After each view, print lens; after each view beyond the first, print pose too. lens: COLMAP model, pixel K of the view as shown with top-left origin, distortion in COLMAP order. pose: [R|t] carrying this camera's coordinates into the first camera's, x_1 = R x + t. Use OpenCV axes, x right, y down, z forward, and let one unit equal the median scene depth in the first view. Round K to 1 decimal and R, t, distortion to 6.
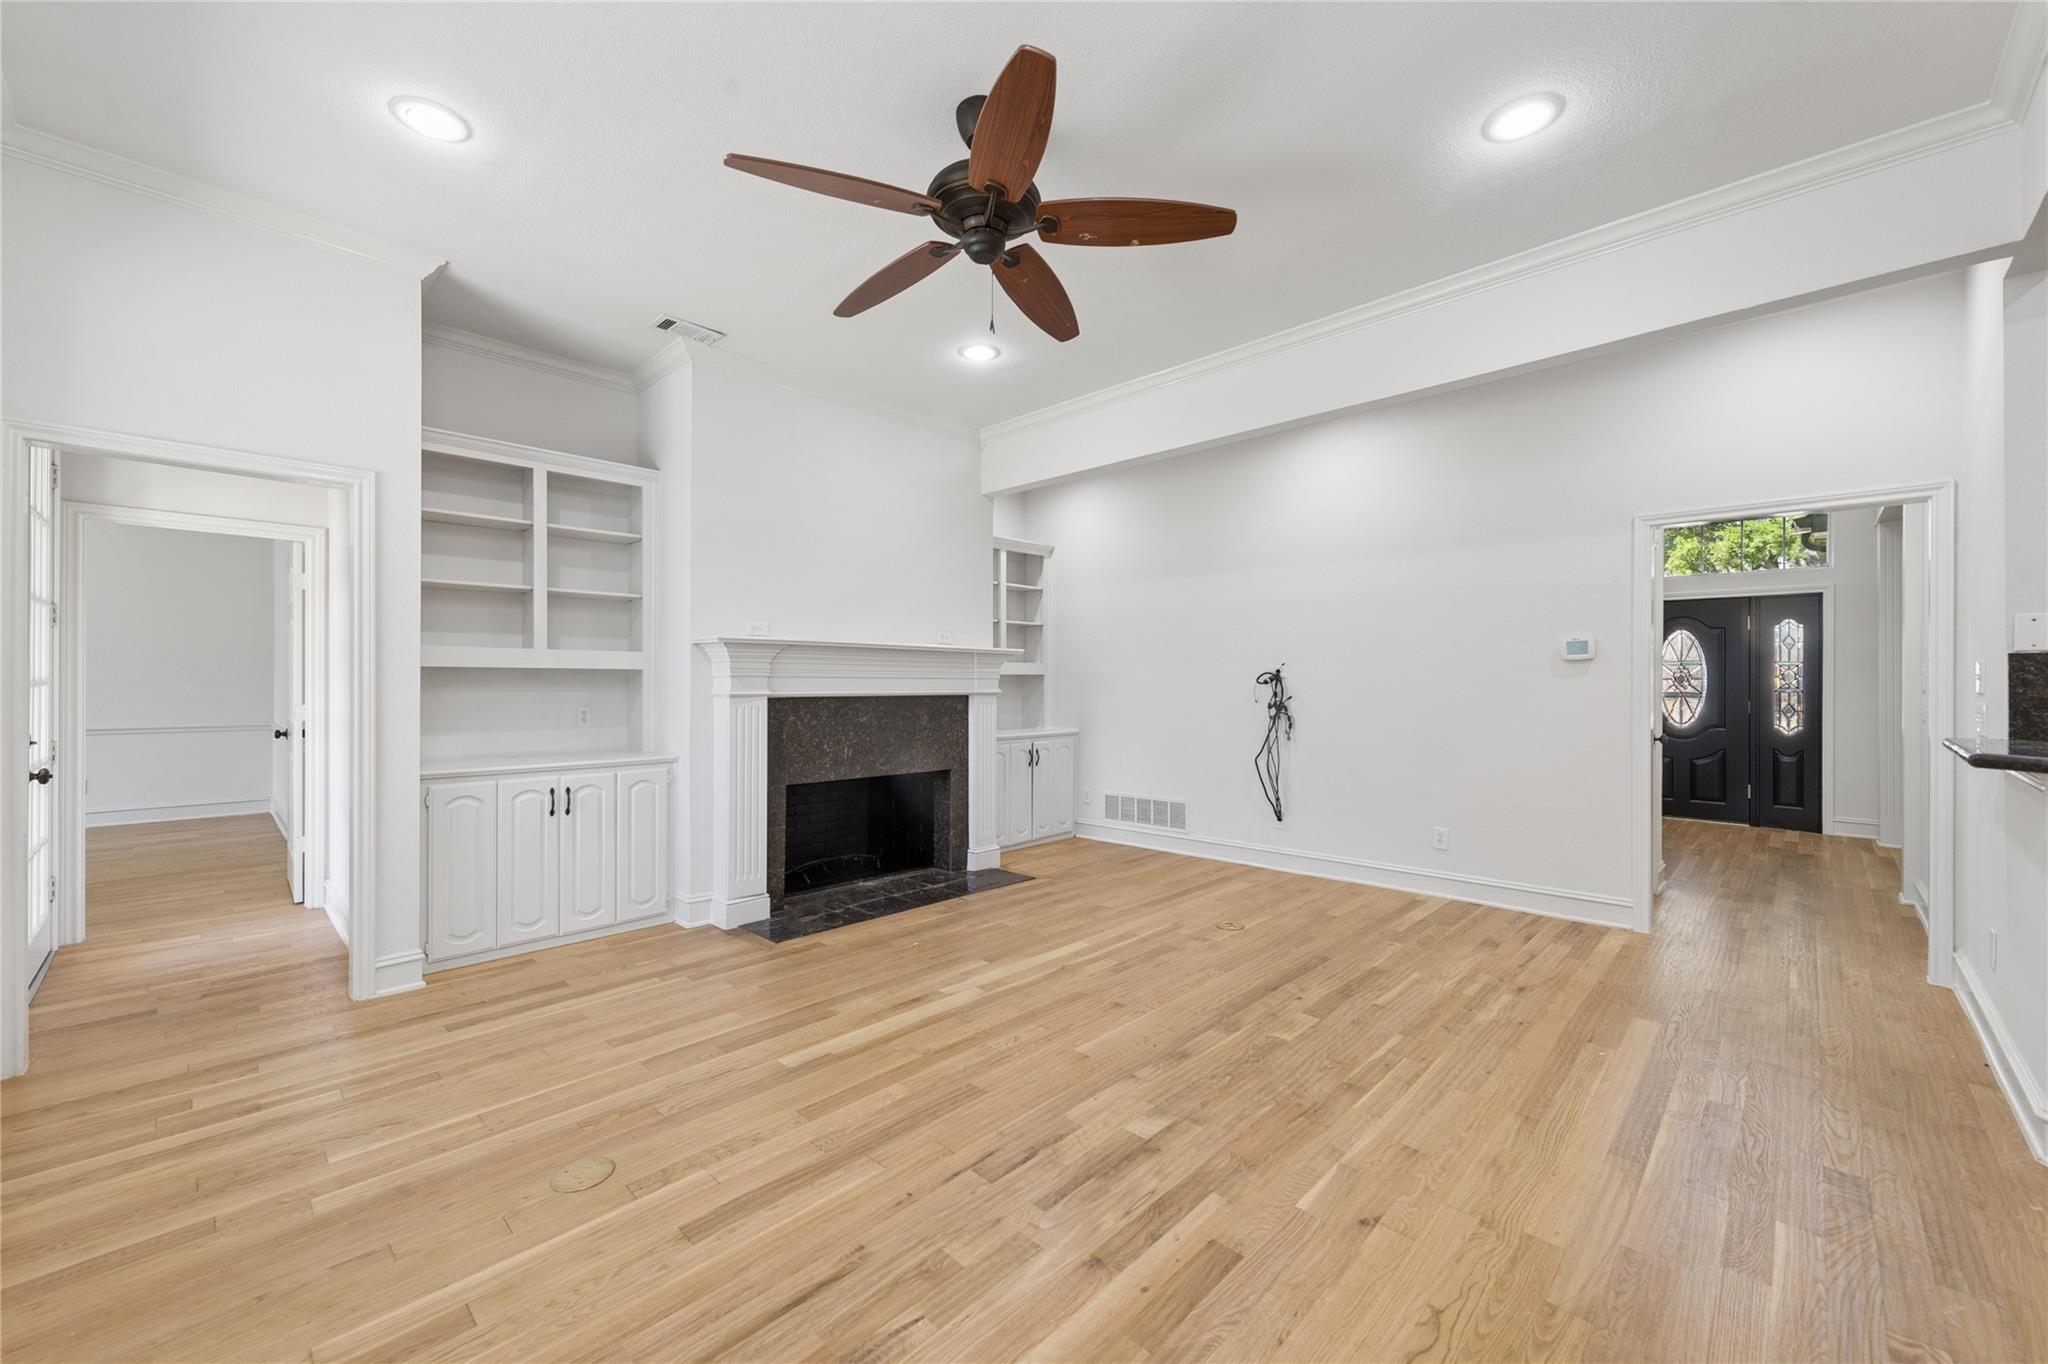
lens RADIAL K [[815.2, 0, 1020.9], [0, 815.2, 682.6], [0, 0, 1]] dist [0.002089, -0.001157]
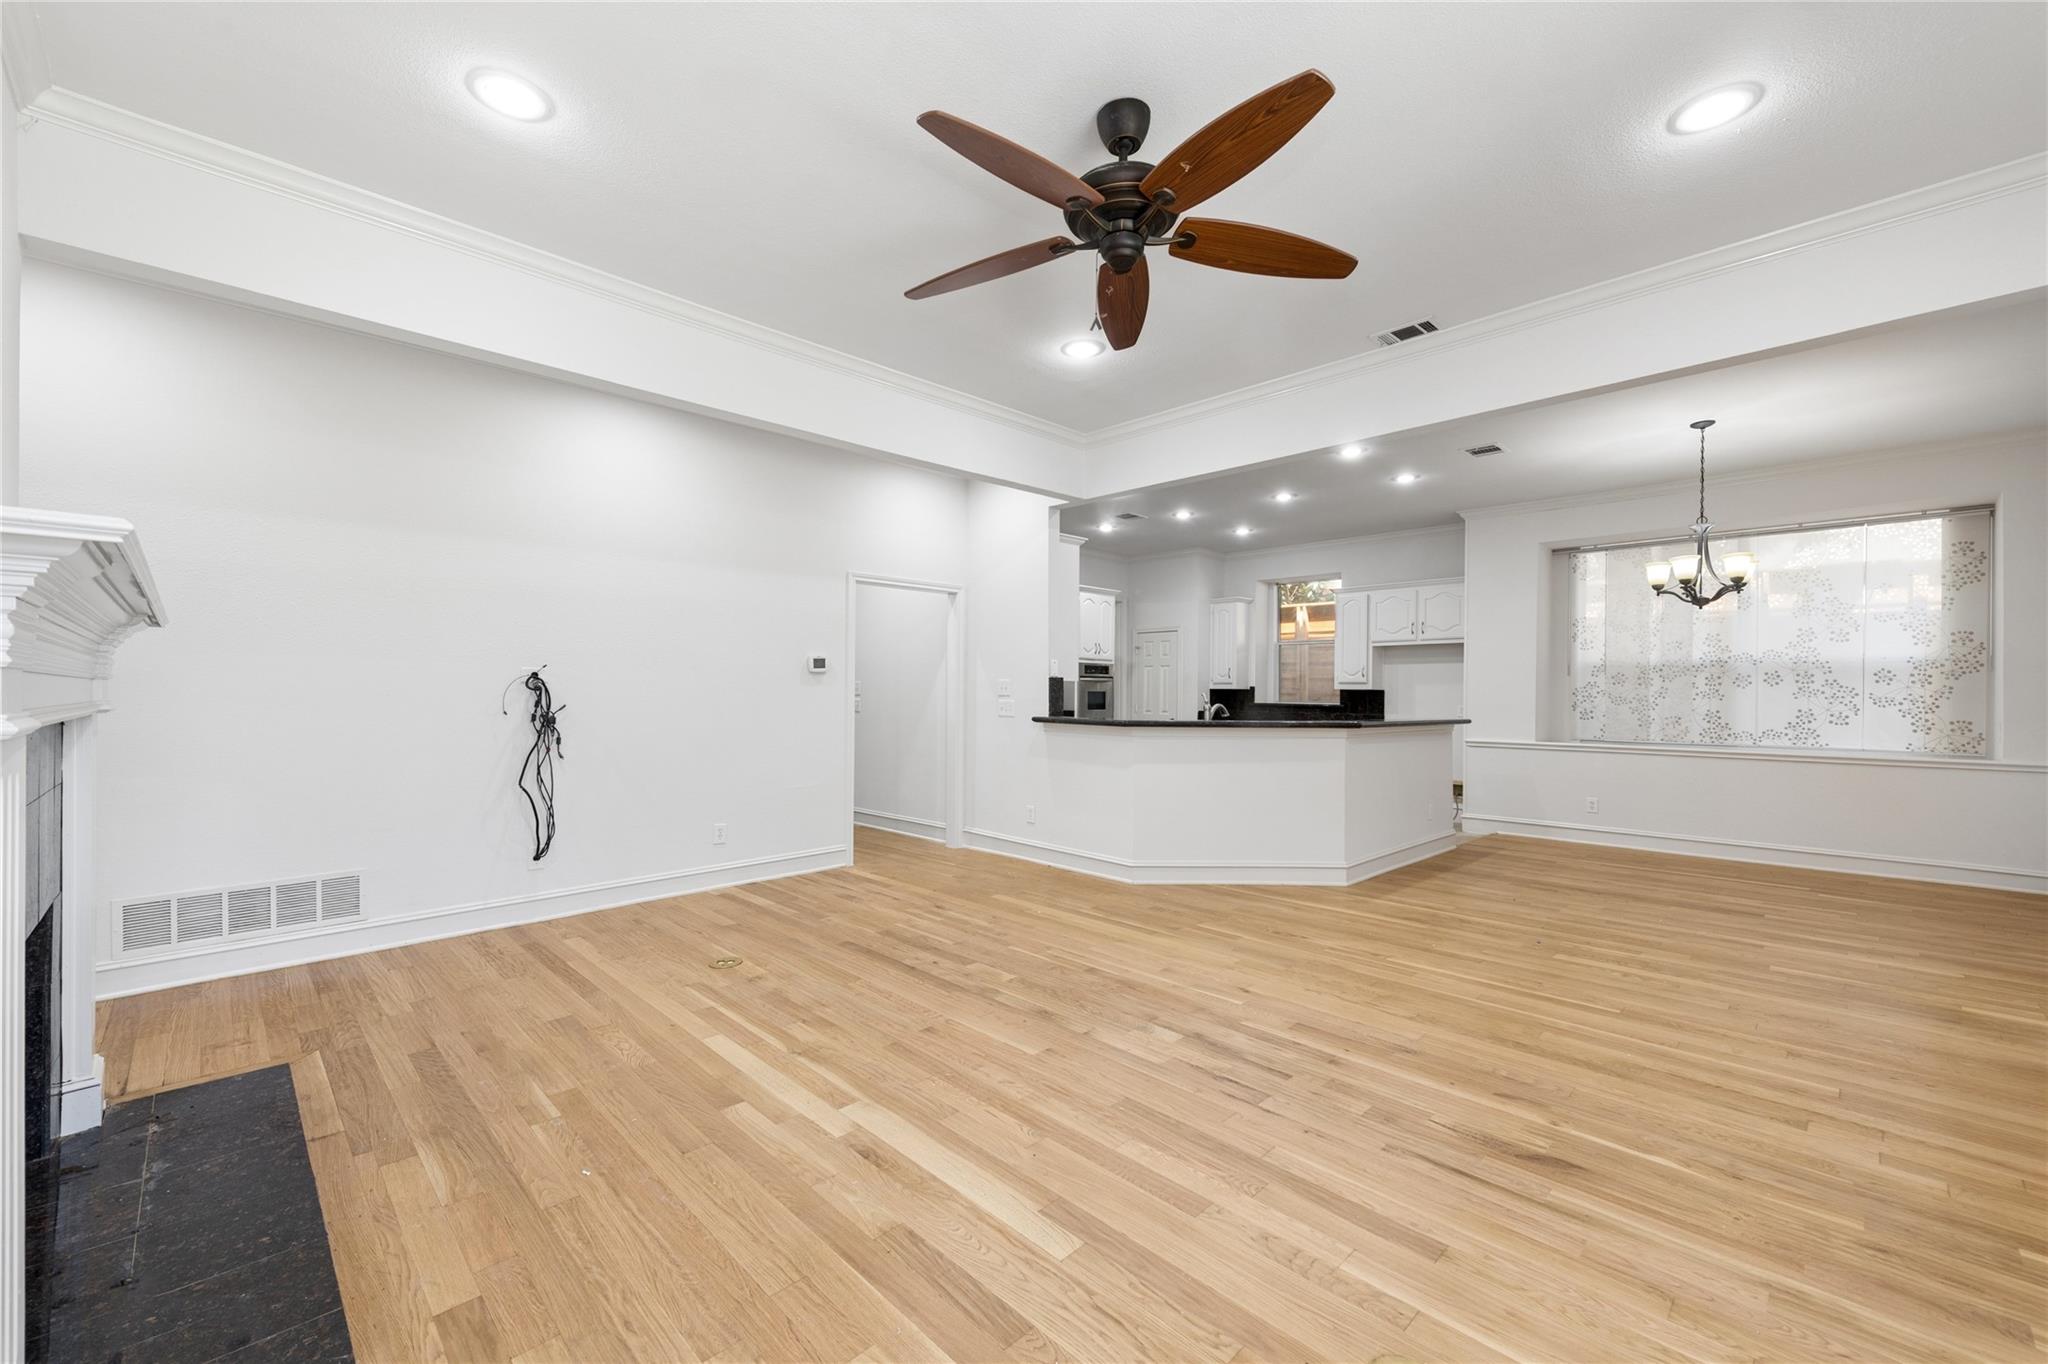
lens RADIAL K [[815.2, 0, 1020.8], [0, 815.2, 684.4], [0, 0, 1]] dist [0.002089, -0.001157]
pose [[0.026002, 0.003693, 0.999655, -0.777267], [-0.000300, 0.999993, -0.003686, -0.000952], [-0.999662, -0.000204, 0.026003, 0.819022]]
